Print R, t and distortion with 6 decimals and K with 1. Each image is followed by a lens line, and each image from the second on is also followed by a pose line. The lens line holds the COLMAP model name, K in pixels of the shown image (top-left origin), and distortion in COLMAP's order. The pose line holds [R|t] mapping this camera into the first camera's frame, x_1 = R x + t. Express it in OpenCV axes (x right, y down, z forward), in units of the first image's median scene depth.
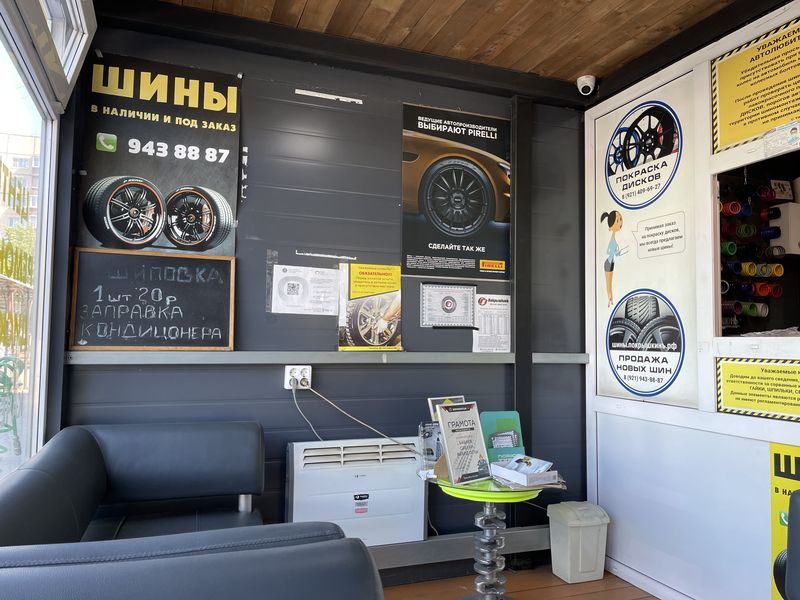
lens RADIAL K [[603.8, 0, 400.7], [0, 603.8, 303.4], [0, 0, 1]] dist [0.063540, -0.086515]
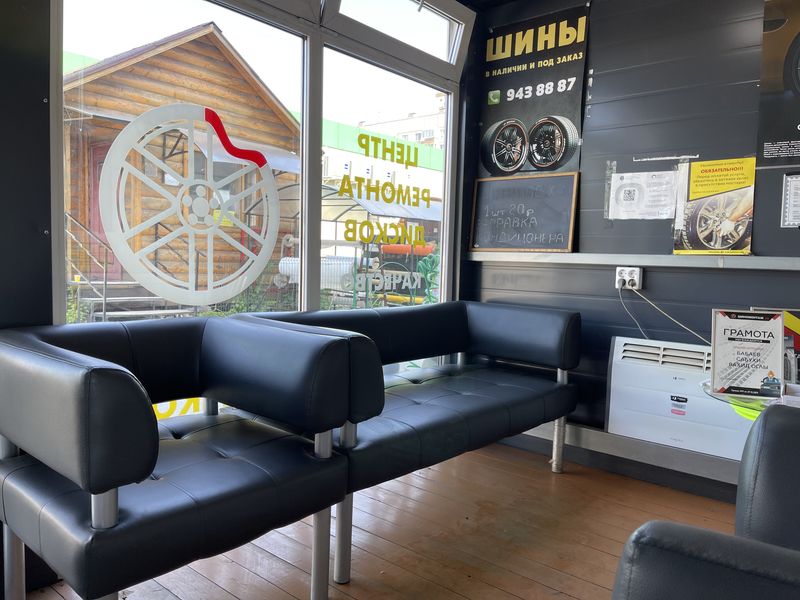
lens RADIAL K [[614.4, 0, 398.6], [0, 614.4, 307.4], [0, 0, 1]] dist [0.045677, -0.061657]
pose [[0.474260, 0.072689, -0.877379, 0.617870], [0.030947, 0.994593, 0.099128, 0.054032], [0.879841, -0.074165, 0.469447, 0.128807]]
